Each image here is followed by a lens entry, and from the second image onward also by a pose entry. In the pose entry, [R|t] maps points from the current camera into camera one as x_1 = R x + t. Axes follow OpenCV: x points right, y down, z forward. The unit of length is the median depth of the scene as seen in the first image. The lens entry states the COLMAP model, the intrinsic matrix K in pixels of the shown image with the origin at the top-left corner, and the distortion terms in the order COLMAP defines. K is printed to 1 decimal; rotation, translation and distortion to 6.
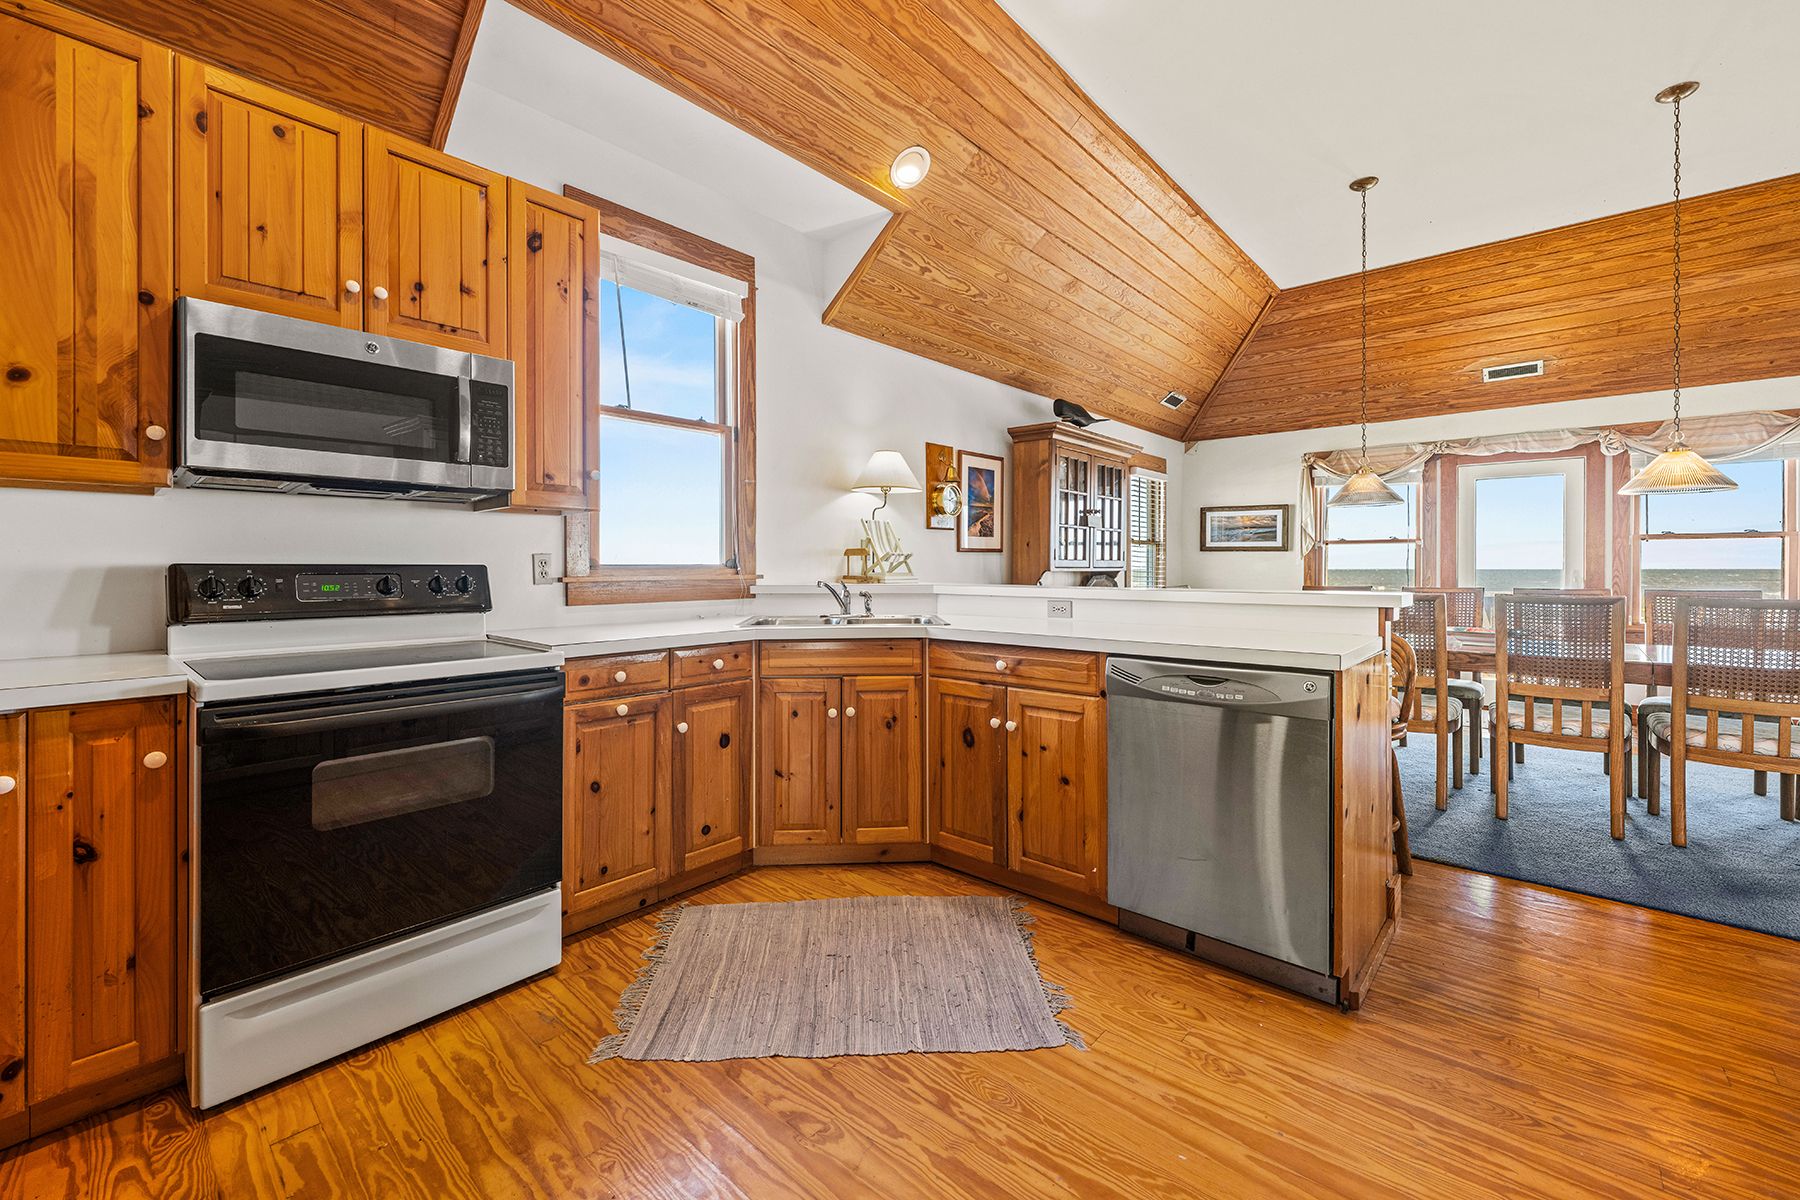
lens RADIAL K [[727.2, 0, 904.9], [0, 727.2, 582.8], [0, 0, 1]] dist [0.001823, -0.000625]
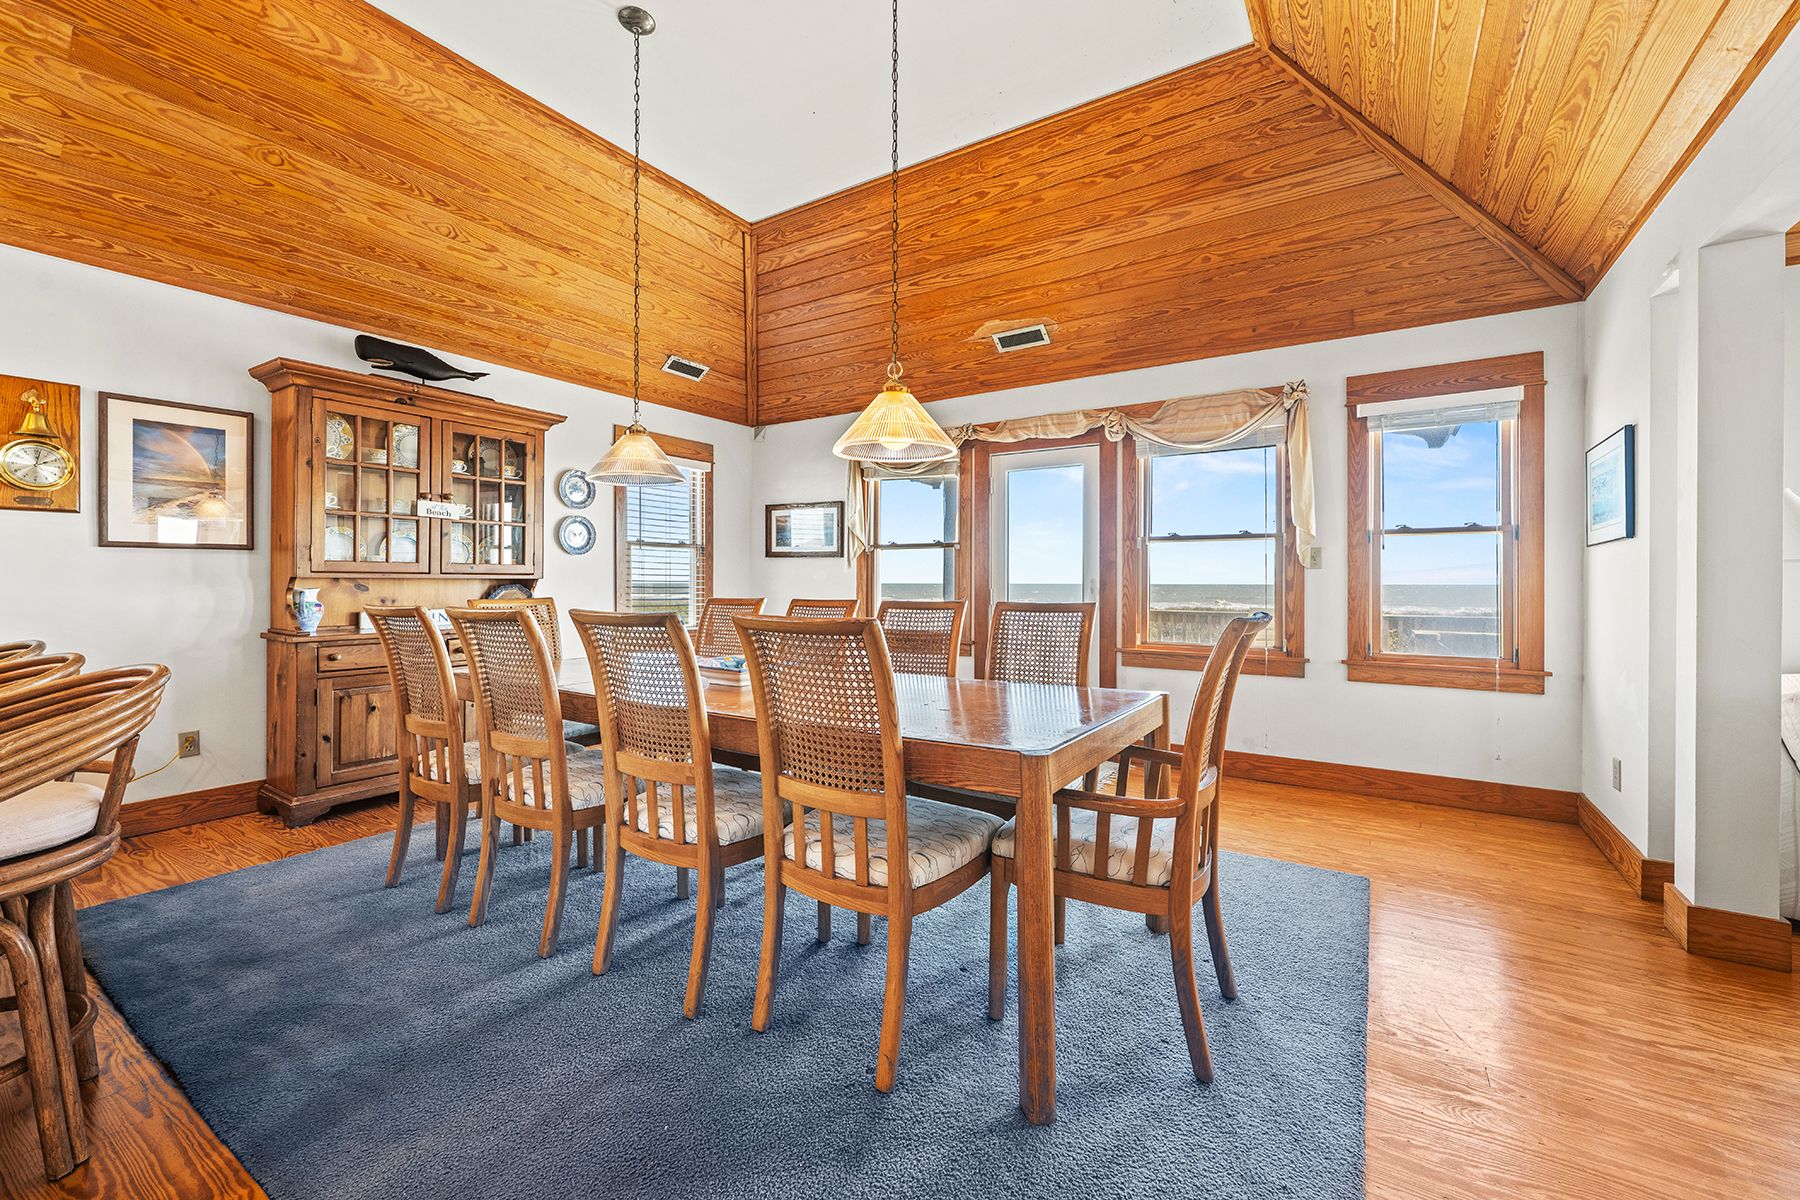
lens RADIAL K [[727.2, 0, 900.8], [0, 727.2, 591.6], [0, 0, 1]] dist [0.001823, -0.000625]
pose [[0.988313, -0.000185, 0.152439, 0.605907], [0.001395, 0.999968, -0.007835, 0.003419], [-0.152433, 0.007956, 0.988282, 0.217608]]
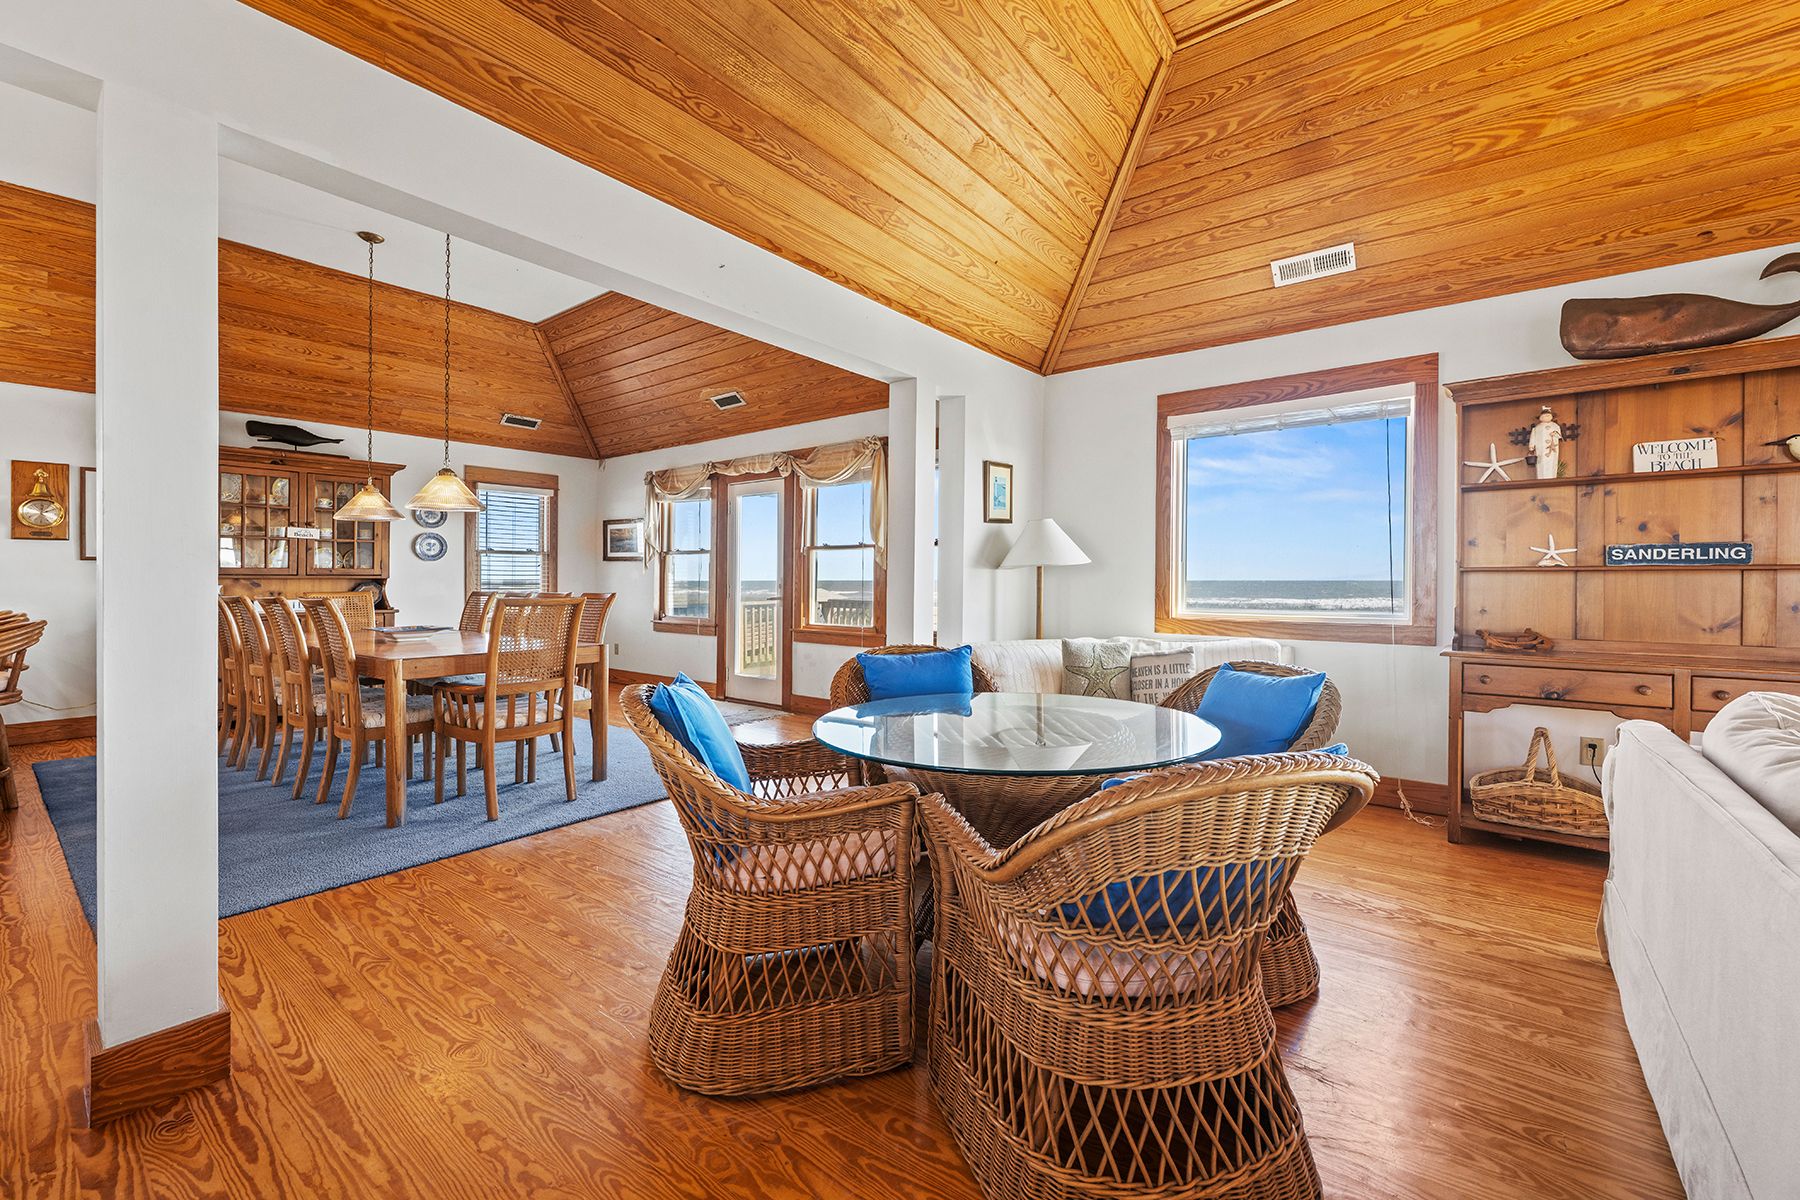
lens RADIAL K [[727.2, 0, 896.8], [0, 727.2, 589.9], [0, 0, 1]] dist [0.001823, -0.000625]
pose [[0.997750, -0.002166, 0.067006, 1.077286], [0.002604, 0.999976, -0.006449, 0.010727], [-0.066990, 0.006609, 0.997732, -0.147607]]
